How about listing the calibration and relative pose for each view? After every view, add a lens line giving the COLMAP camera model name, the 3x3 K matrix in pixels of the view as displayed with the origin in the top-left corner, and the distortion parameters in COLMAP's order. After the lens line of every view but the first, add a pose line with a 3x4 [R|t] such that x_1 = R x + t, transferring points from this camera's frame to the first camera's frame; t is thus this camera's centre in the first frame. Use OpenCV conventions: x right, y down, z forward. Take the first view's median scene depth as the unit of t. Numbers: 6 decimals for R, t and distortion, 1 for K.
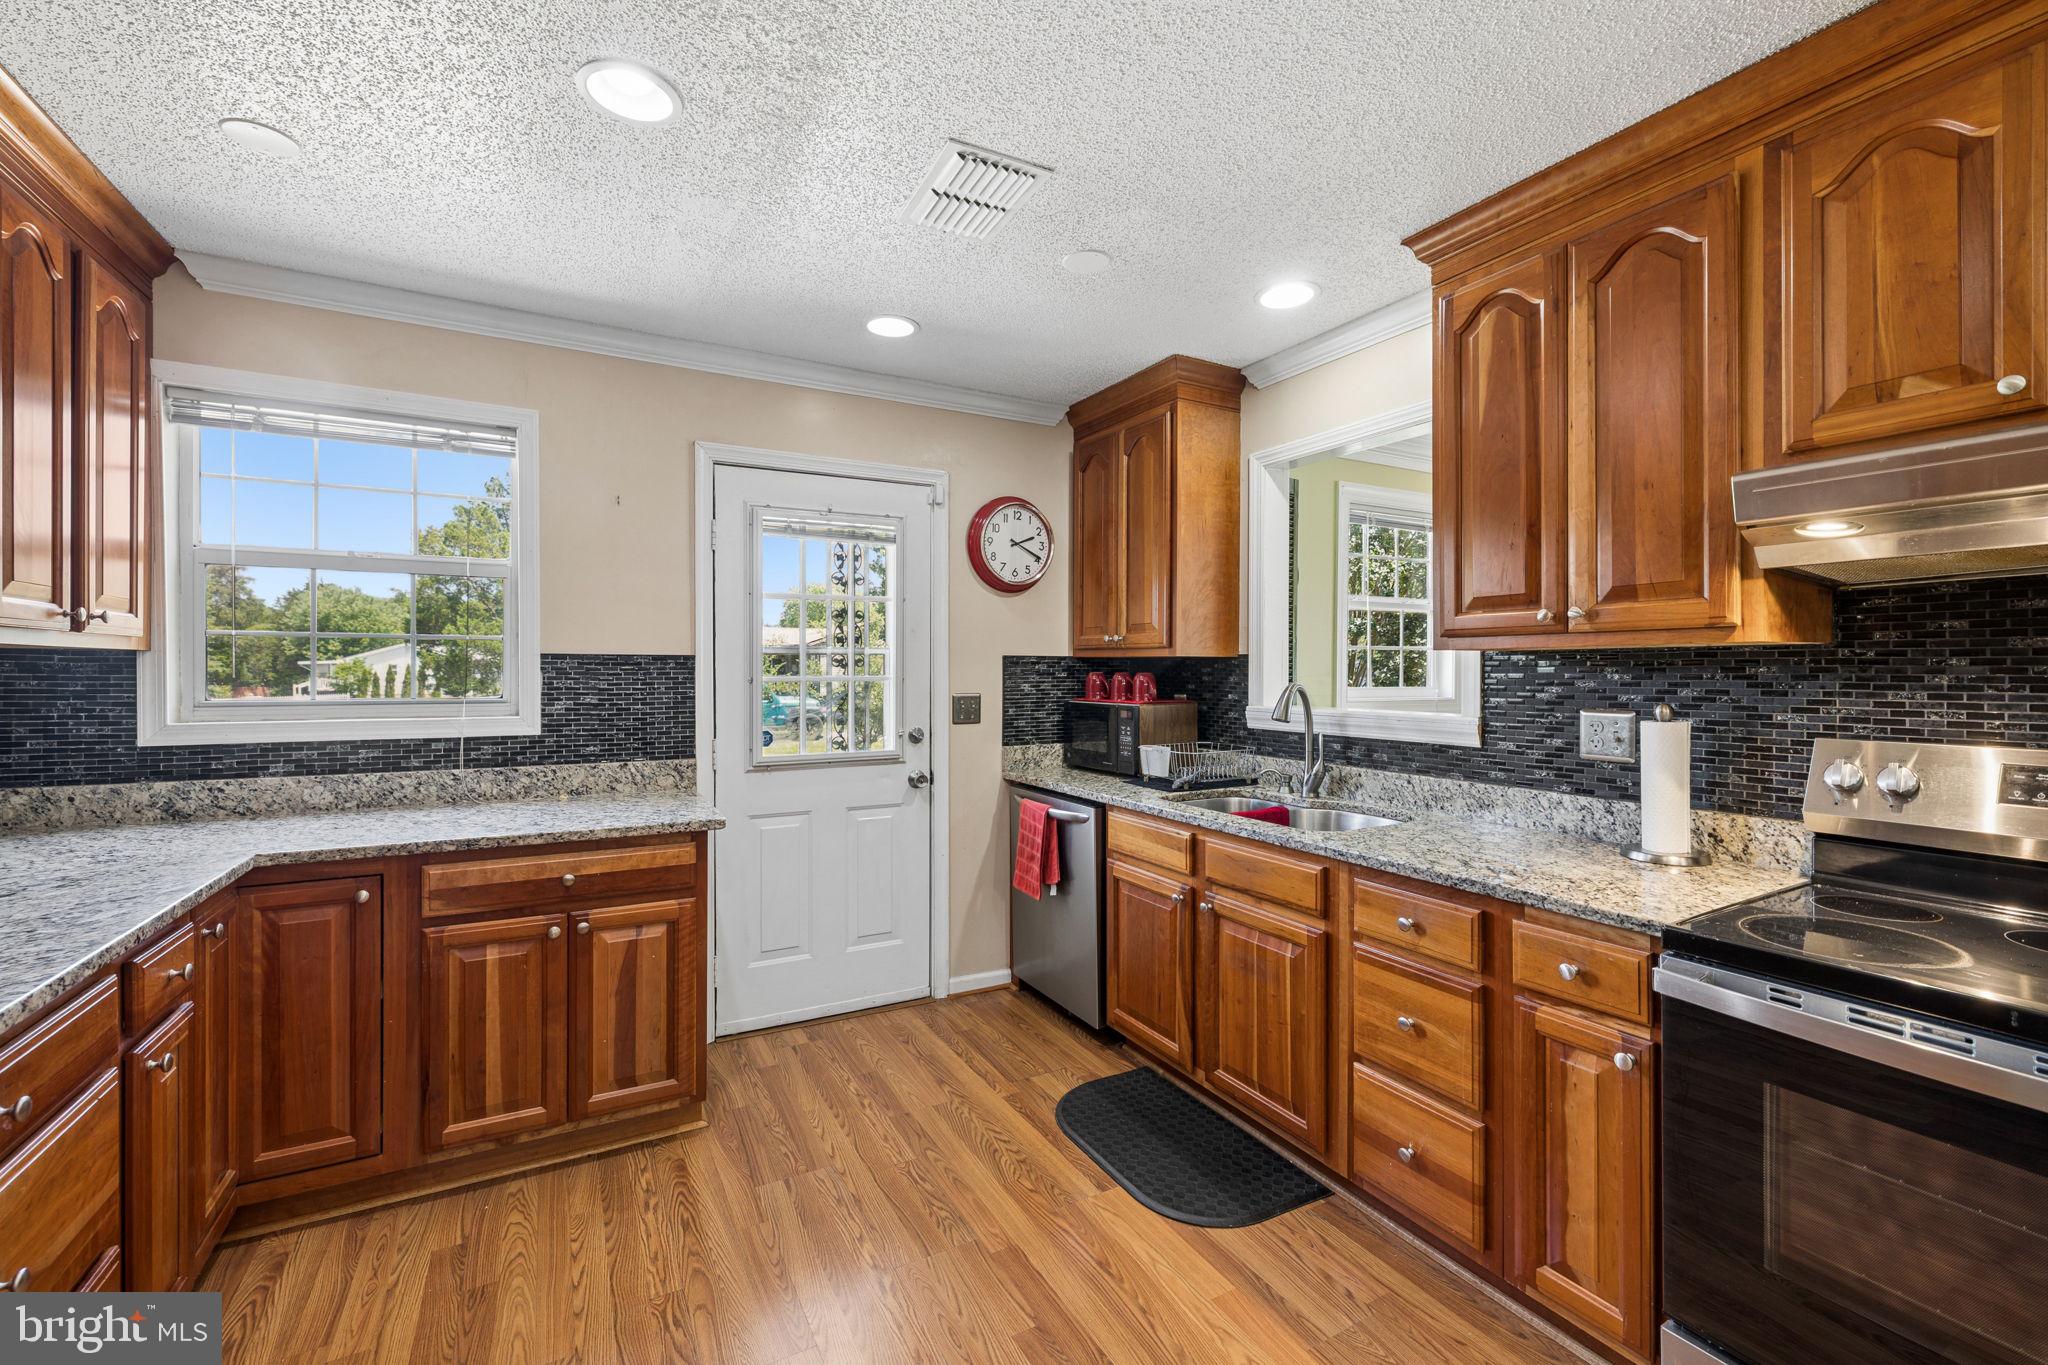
lens RADIAL K [[863.5, 0, 1024.4], [0, 863.5, 672.6], [0, 0, 1]] dist [-0.000621, 0.000438]
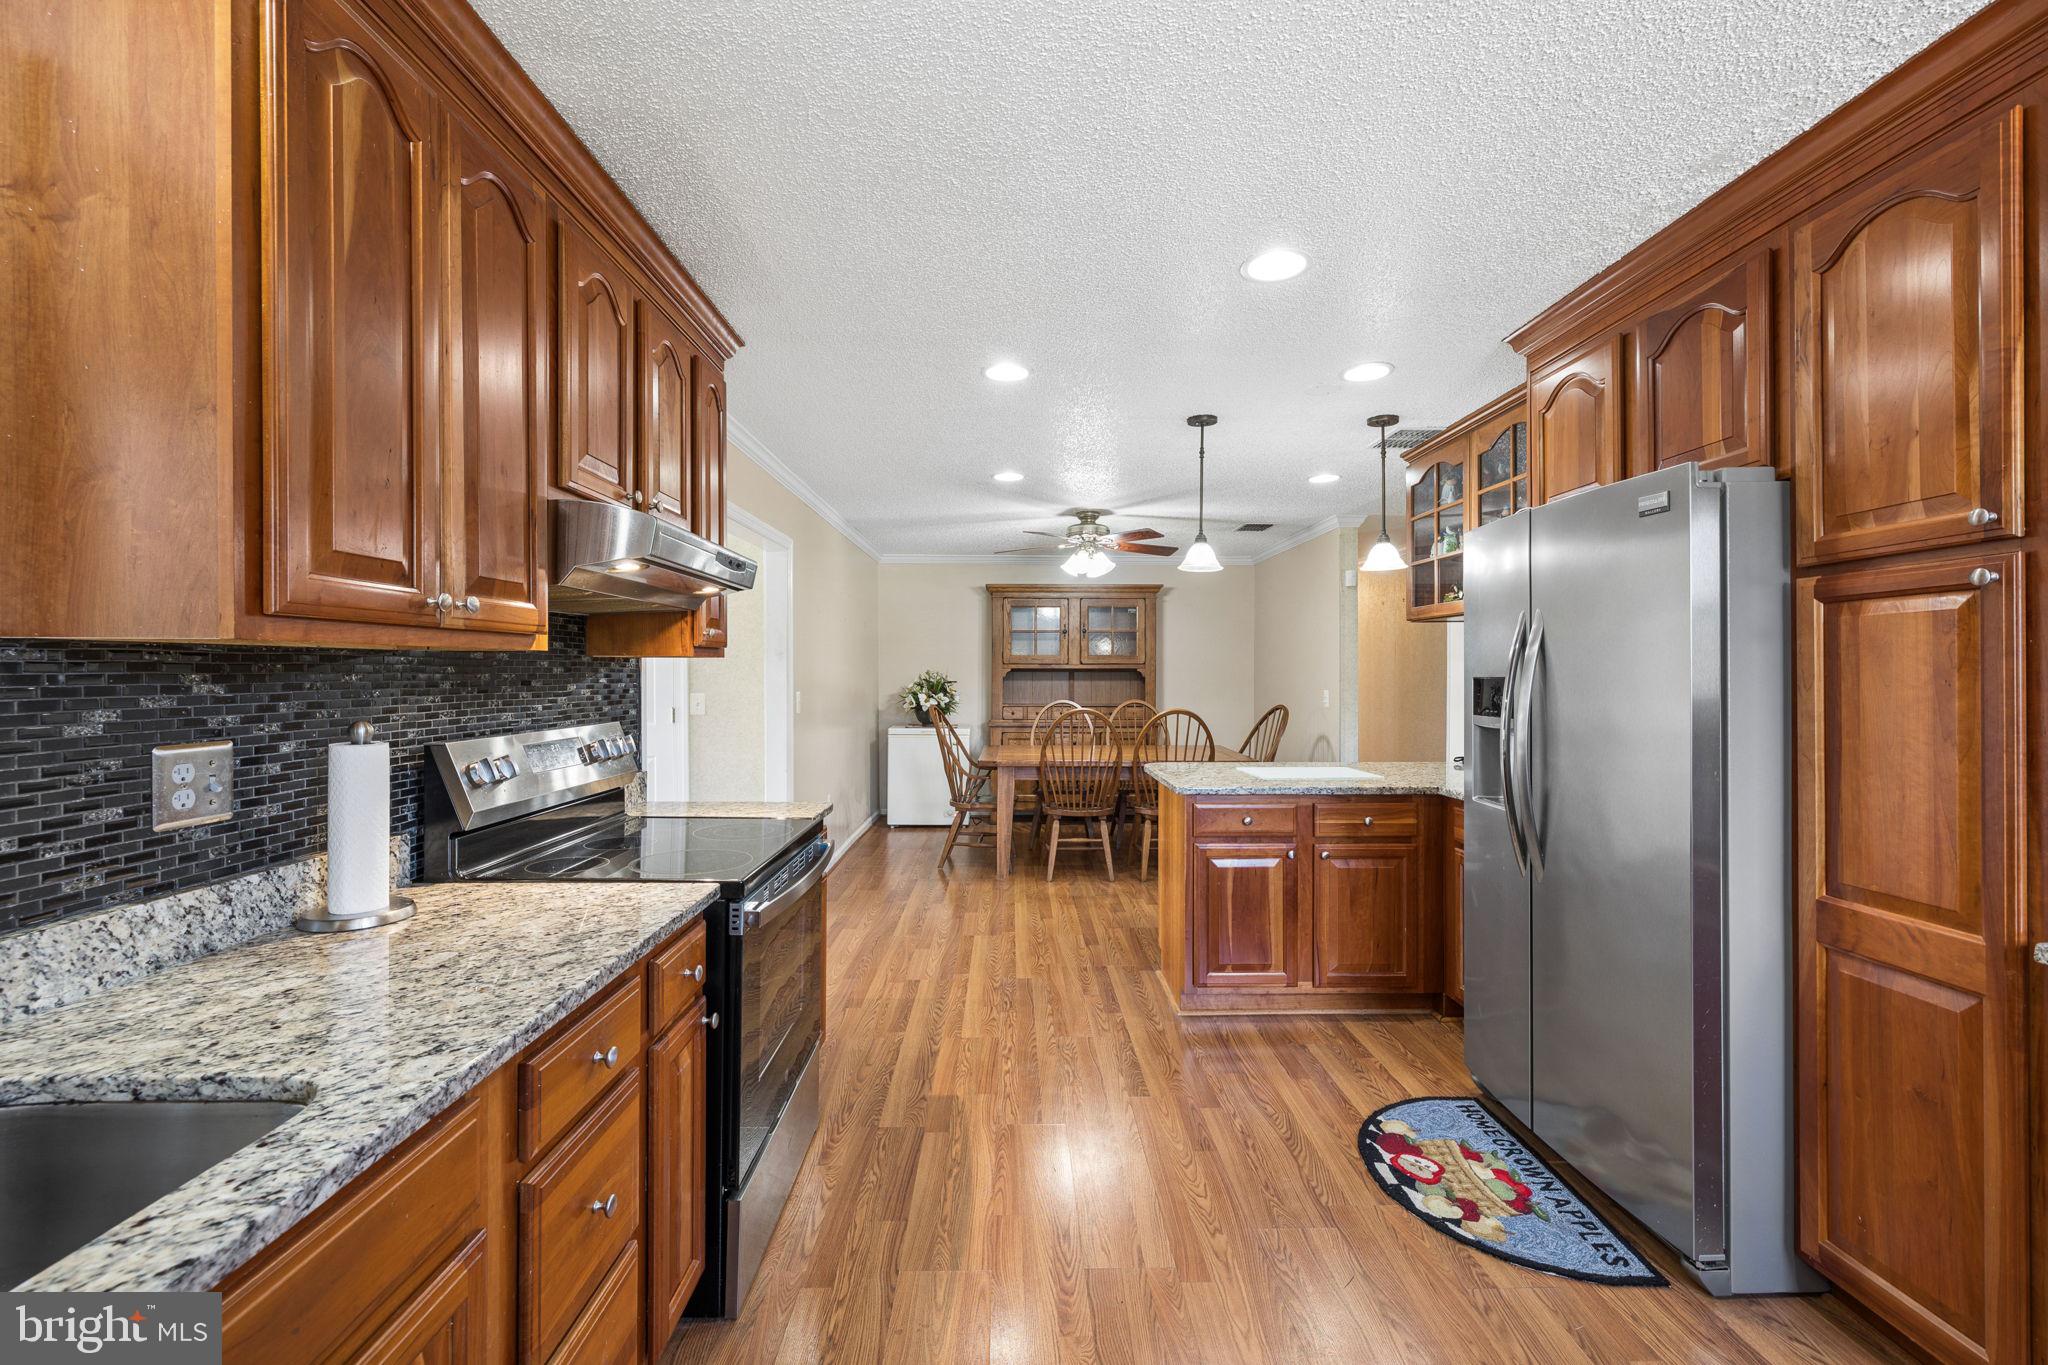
lens RADIAL K [[863.5, 0, 1024.6], [0, 863.5, 672.8], [0, 0, 1]] dist [-0.000621, 0.000438]
pose [[-0.886348, -0.001839, 0.463017, -0.137825], [-0.000989, 0.999997, 0.002079, -0.008829], [-0.463020, 0.001384, -0.886347, 1.276525]]
